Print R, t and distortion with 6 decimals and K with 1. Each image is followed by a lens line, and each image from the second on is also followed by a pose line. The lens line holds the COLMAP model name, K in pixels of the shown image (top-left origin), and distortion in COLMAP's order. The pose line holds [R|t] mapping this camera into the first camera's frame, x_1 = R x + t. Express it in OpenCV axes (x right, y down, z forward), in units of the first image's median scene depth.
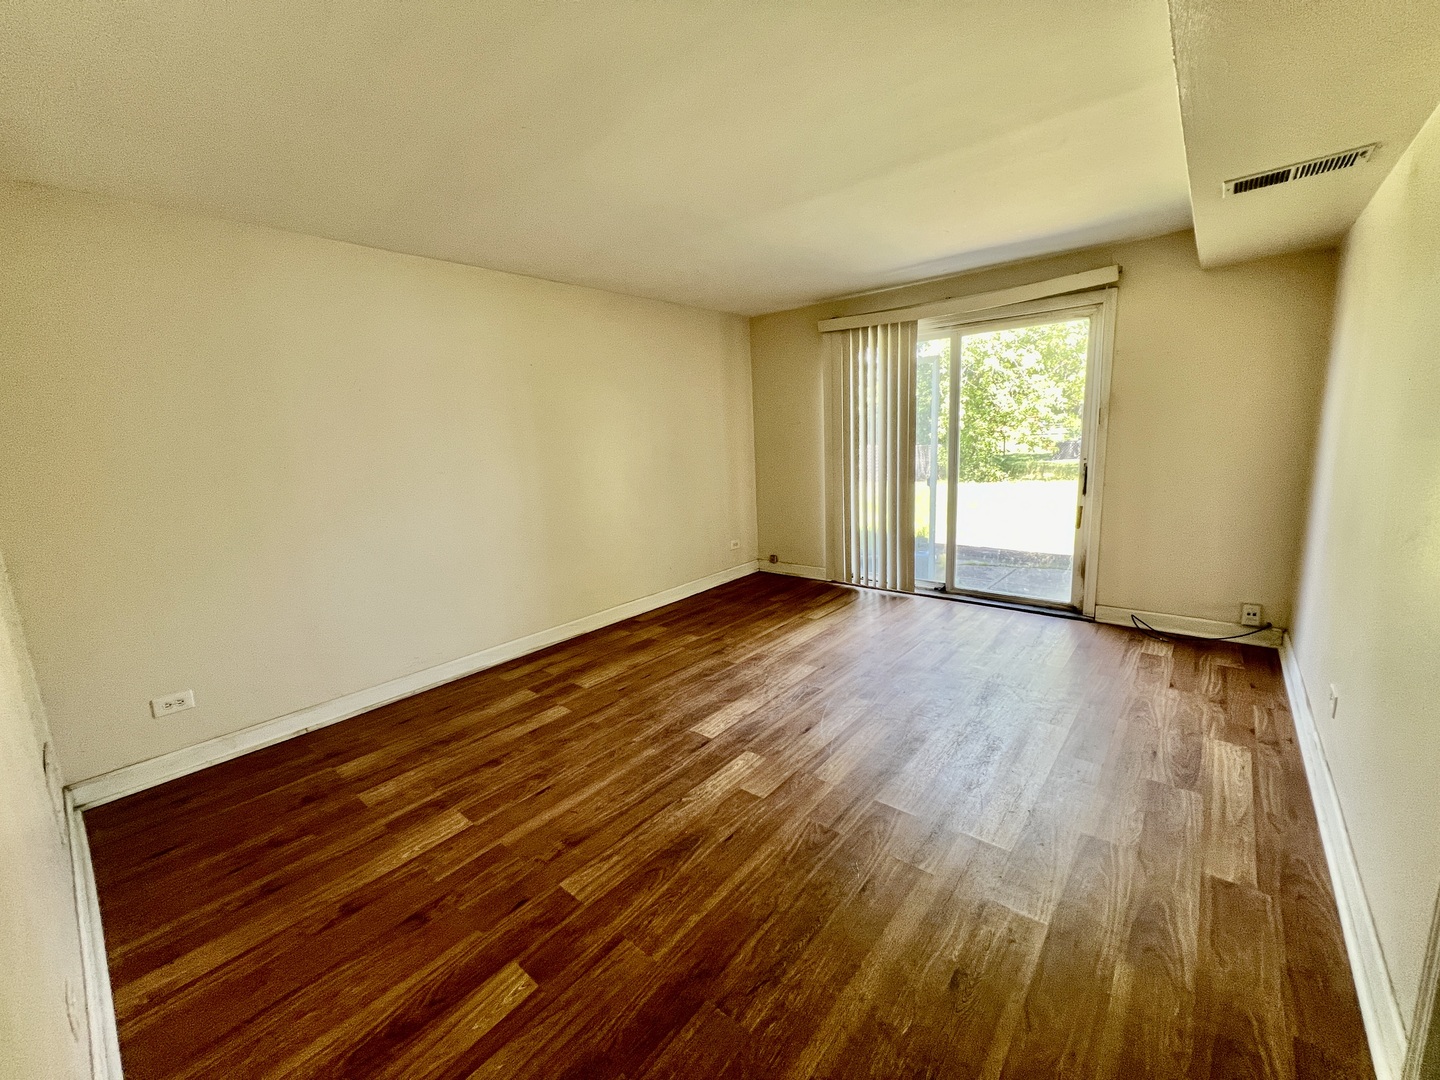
lens RADIAL K [[578.2, 0, 720.0], [0, 578.2, 540.0], [0, 0, 1]] dist [0.000076, -0.000005]
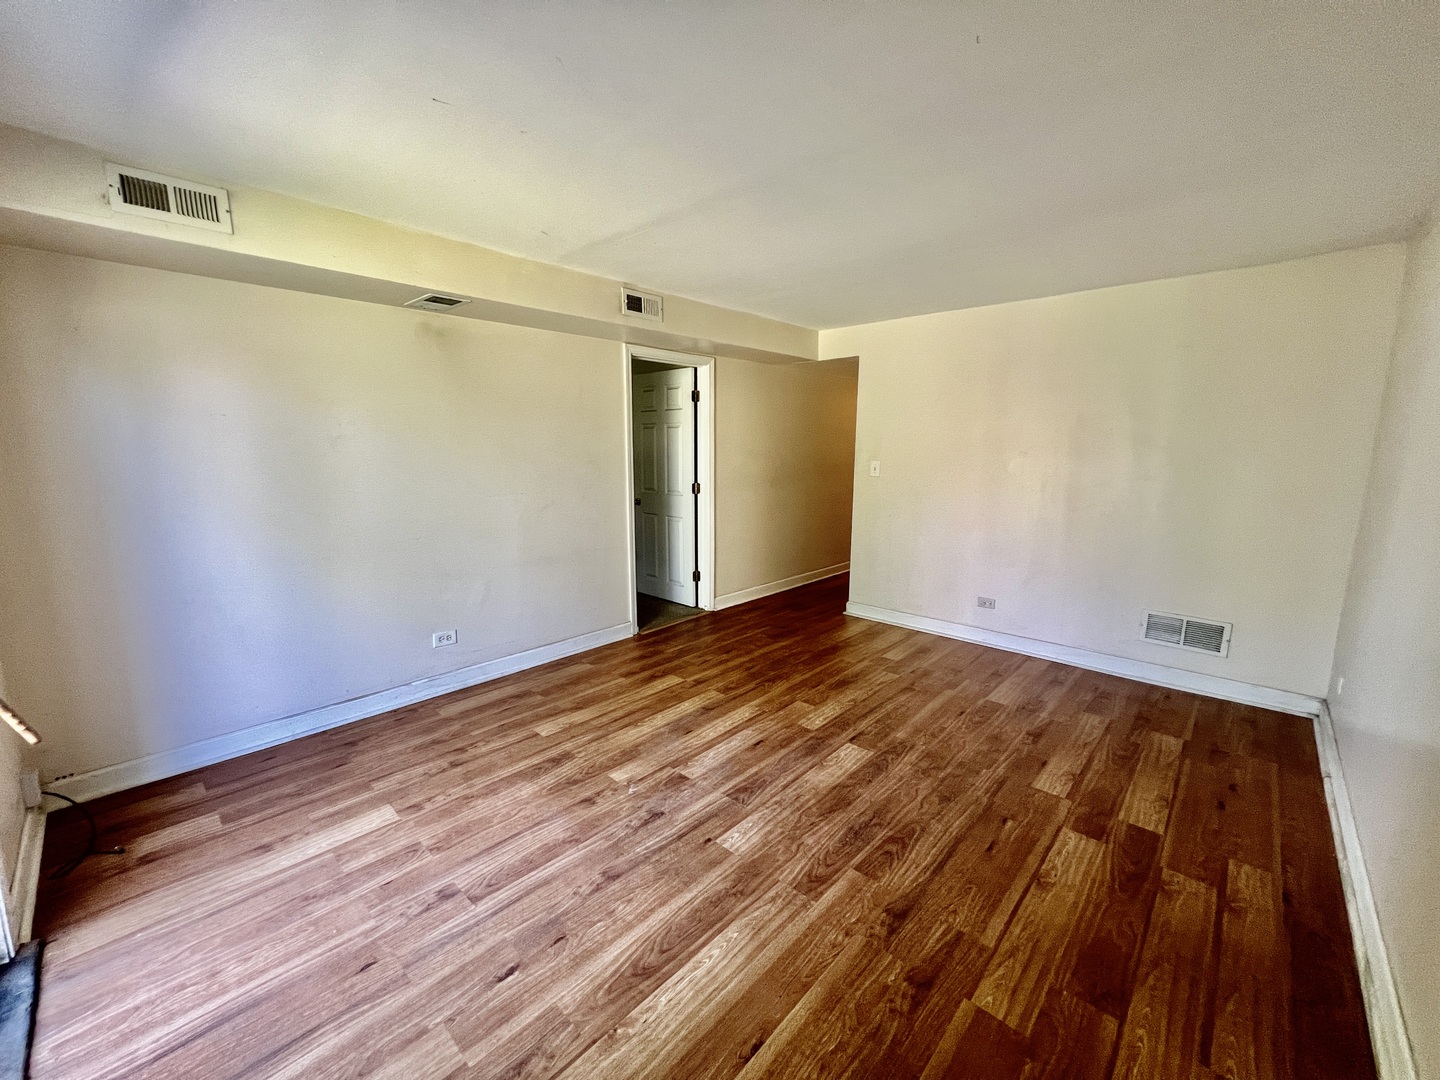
lens RADIAL K [[578.2, 0, 720.0], [0, 578.2, 540.0], [0, 0, 1]] dist [0.000076, -0.000005]
pose [[-0.997929, 0.036581, 0.052905, 0.138149], [0.052383, 0.939521, 0.338462, -0.348985], [-0.037324, 0.340532, -0.939492, 1.714503]]
